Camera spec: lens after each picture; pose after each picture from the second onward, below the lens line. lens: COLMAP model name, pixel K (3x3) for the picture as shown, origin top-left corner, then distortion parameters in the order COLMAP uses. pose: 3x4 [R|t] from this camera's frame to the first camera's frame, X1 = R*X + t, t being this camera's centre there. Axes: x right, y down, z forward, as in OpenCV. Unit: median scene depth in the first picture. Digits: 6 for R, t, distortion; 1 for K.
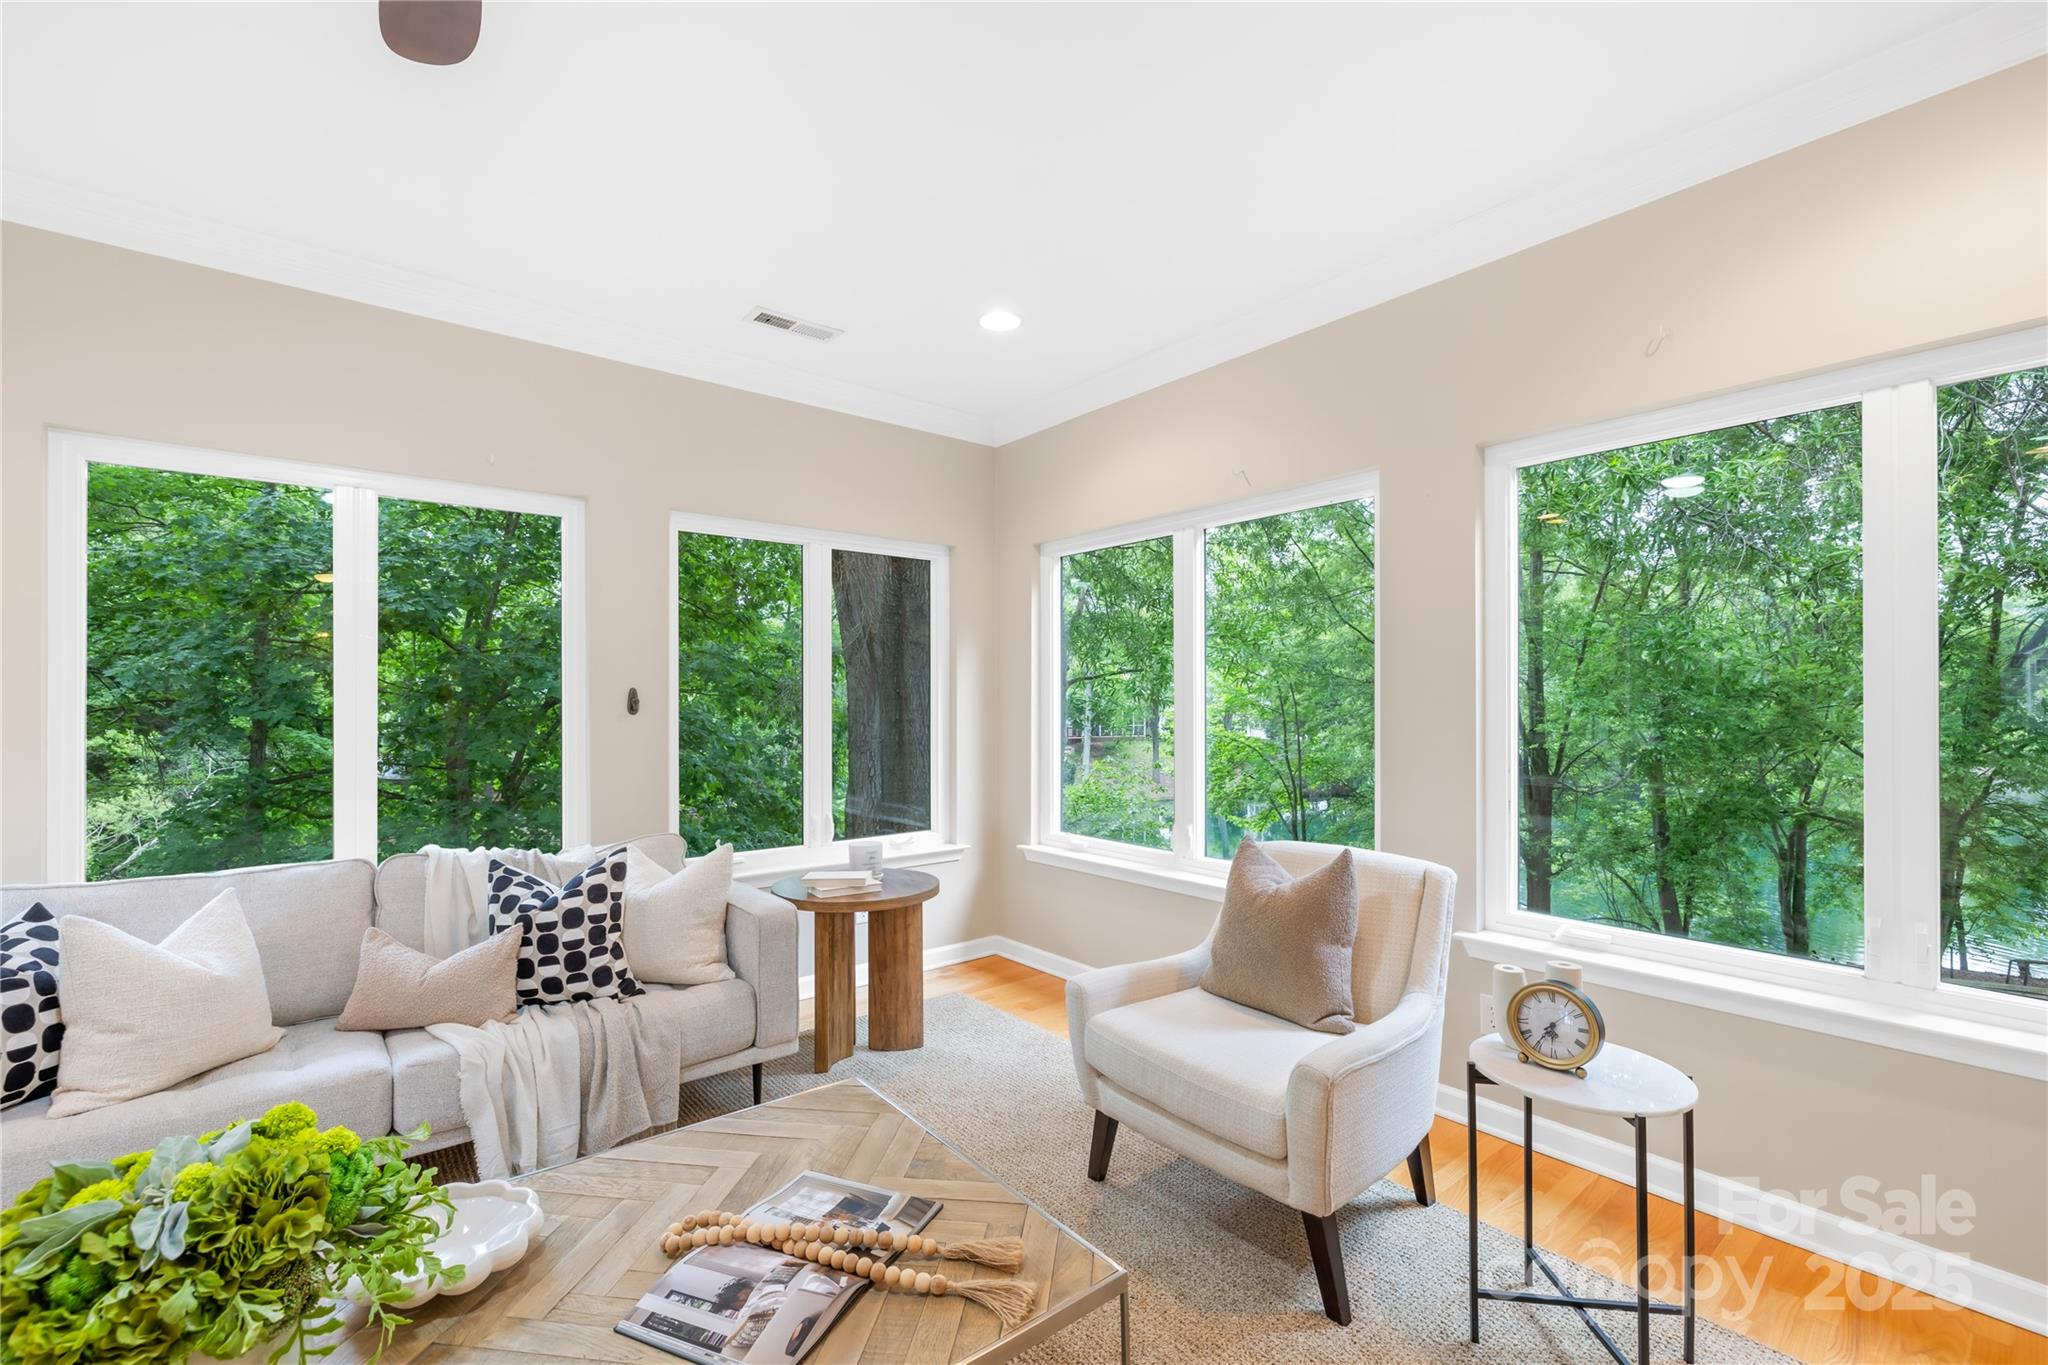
lens RADIAL K [[902.9, 0, 1040.7], [0, 902.9, 686.7], [0, 0, 1]] dist [-0.003729, -0.001258]
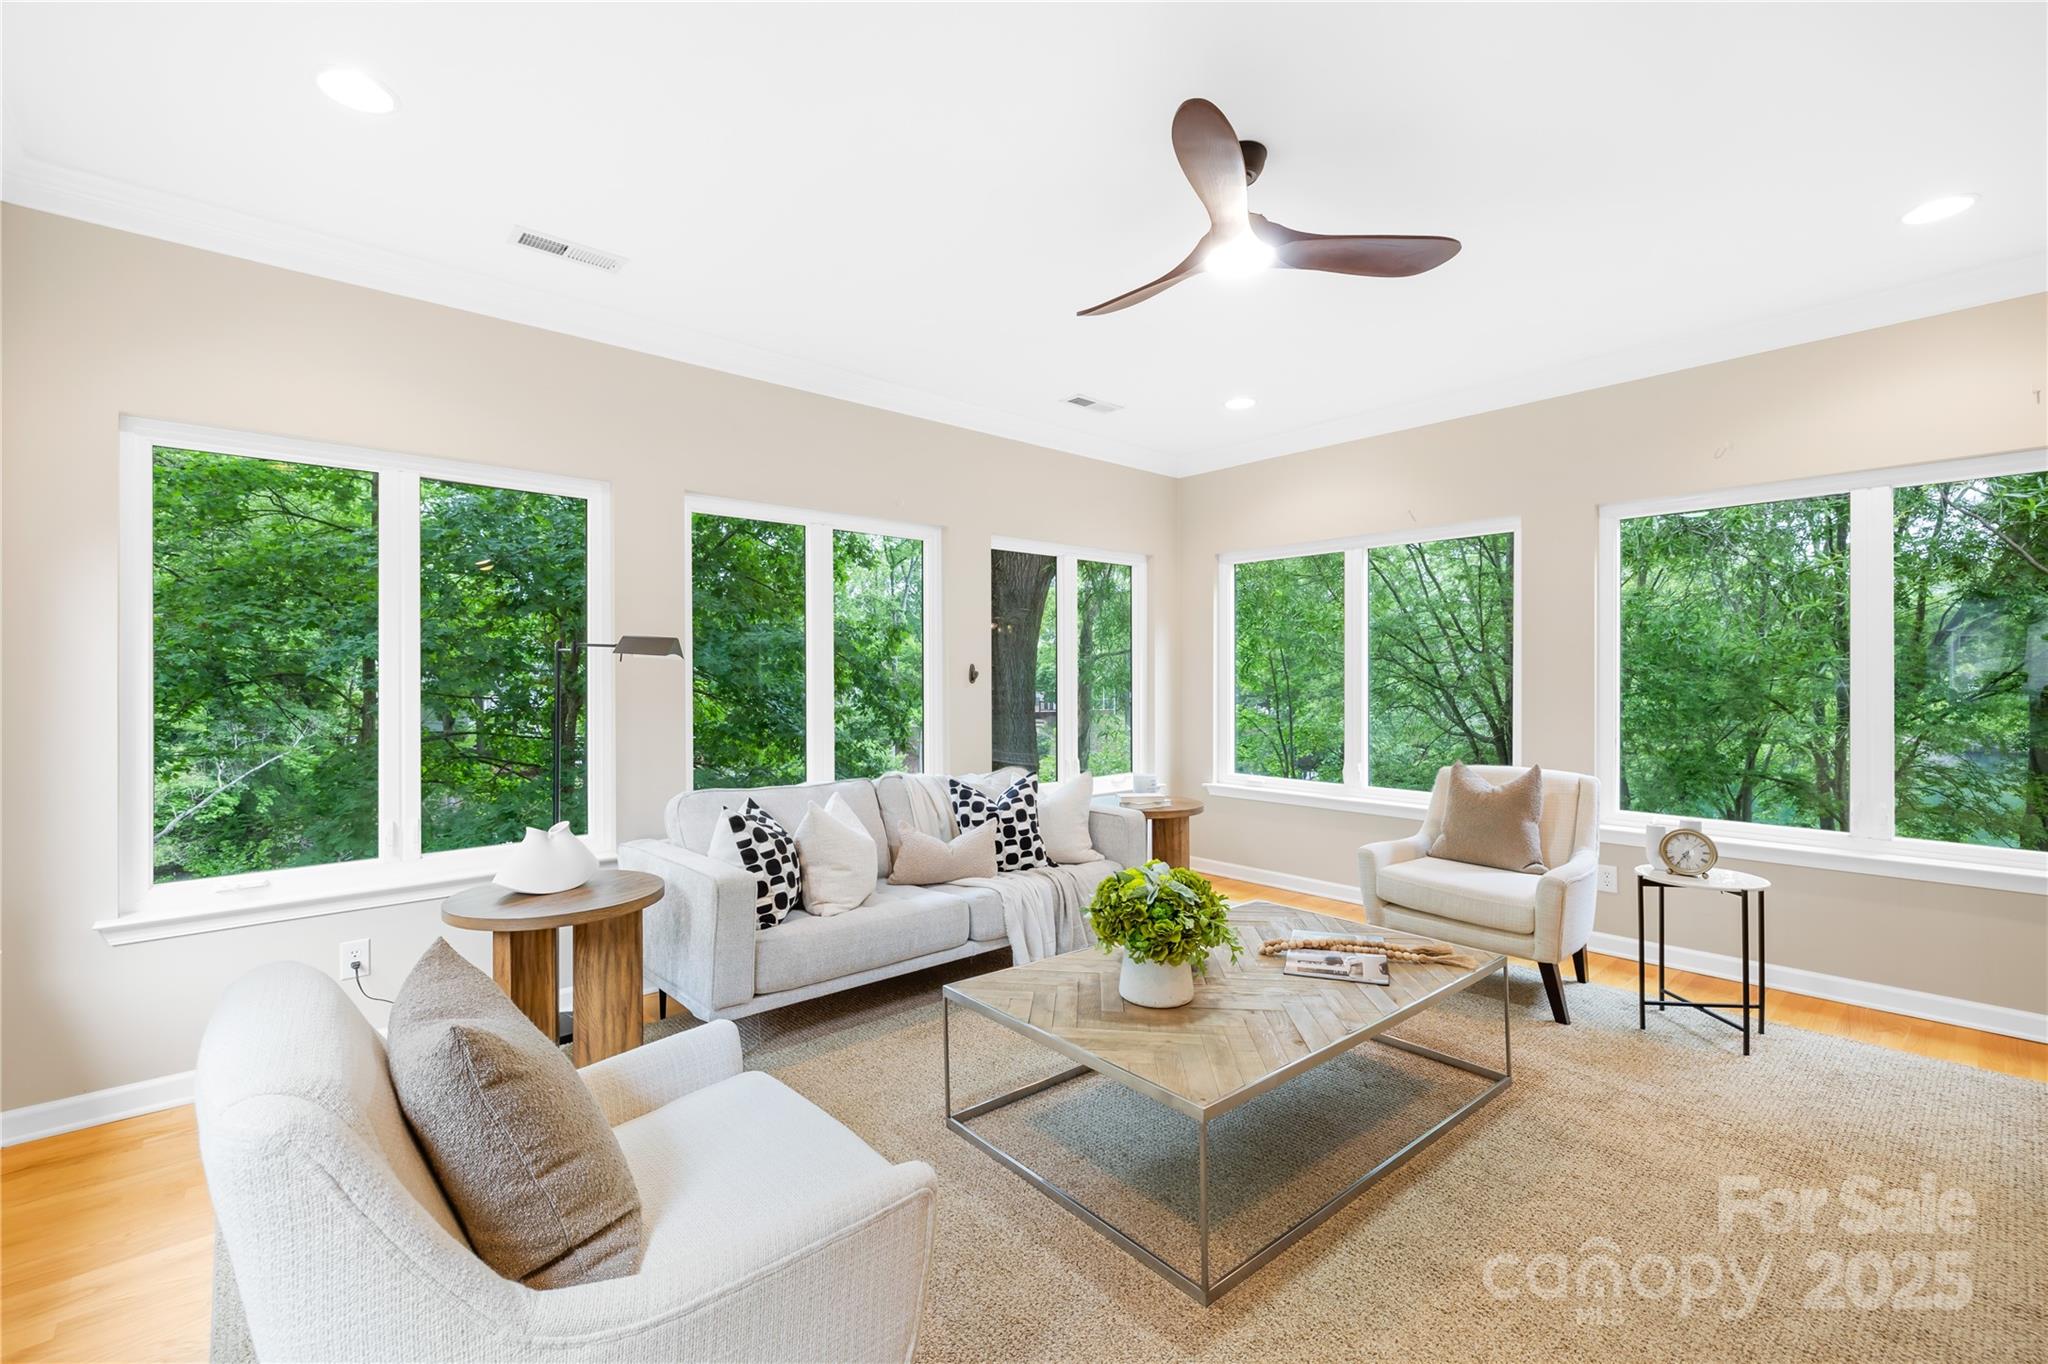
lens RADIAL K [[902.9, 0, 1019.0], [0, 902.9, 669.0], [0, 0, 1]] dist [-0.003729, -0.001258]
pose [[0.999565, 0.000170, 0.029488, -0.561228], [-0.000431, 0.999961, 0.008847, -0.004552], [-0.029485, -0.008856, 0.999526, -0.518362]]
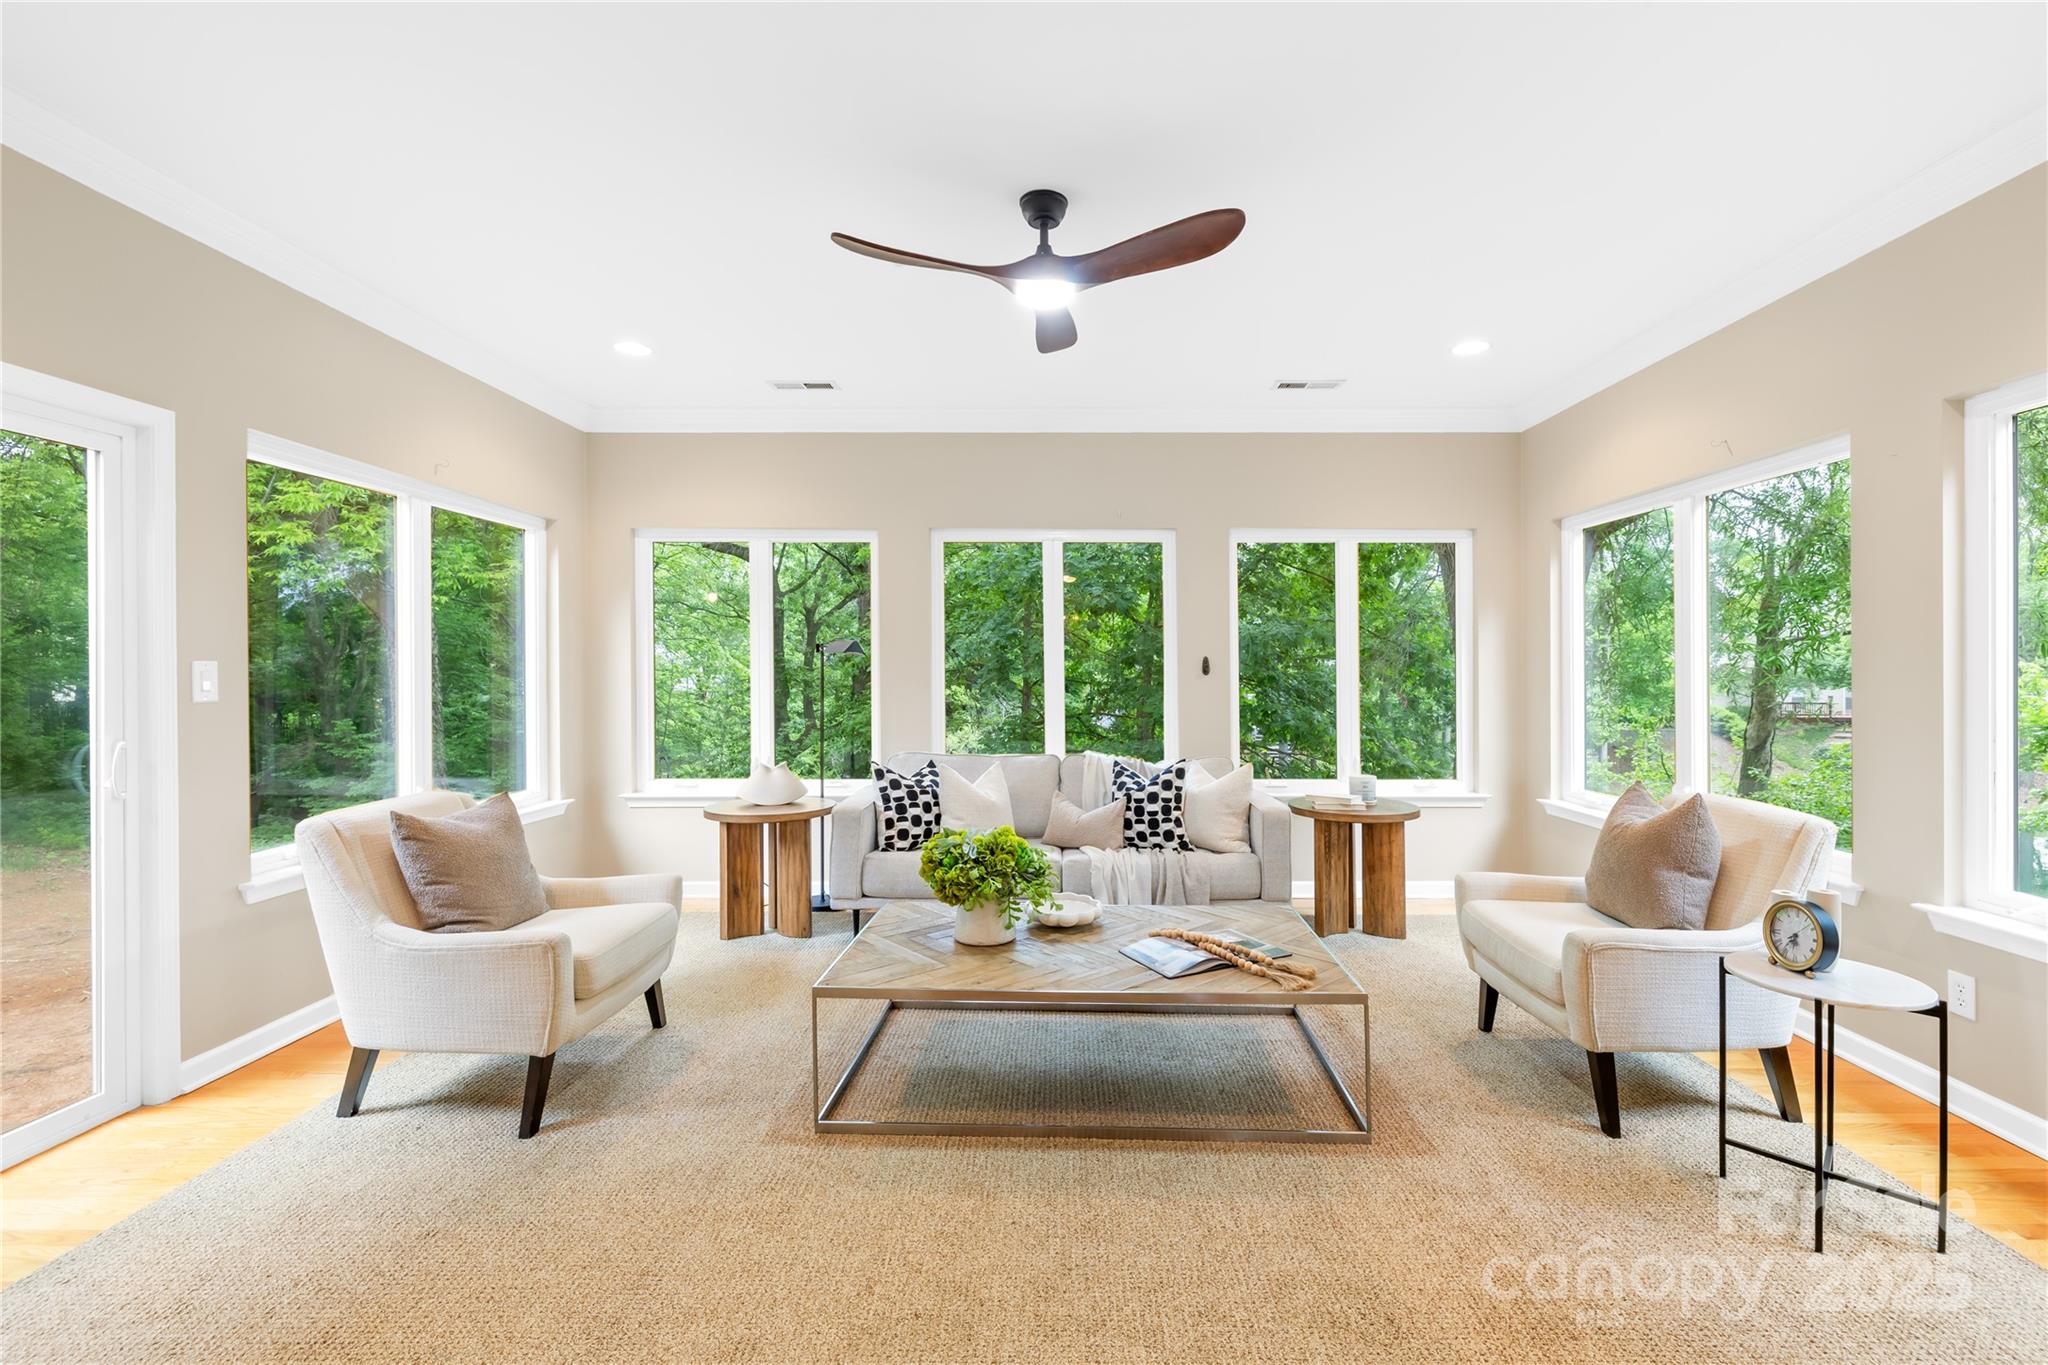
lens RADIAL K [[902.9, 0, 1029.7], [0, 902.9, 678.2], [0, 0, 1]] dist [-0.003729, -0.001258]
pose [[0.753141, 0.009031, -0.657797, 0.393847], [0.009903, 0.999637, 0.025063, -0.006274], [0.657785, -0.025390, 0.752778, -0.384958]]
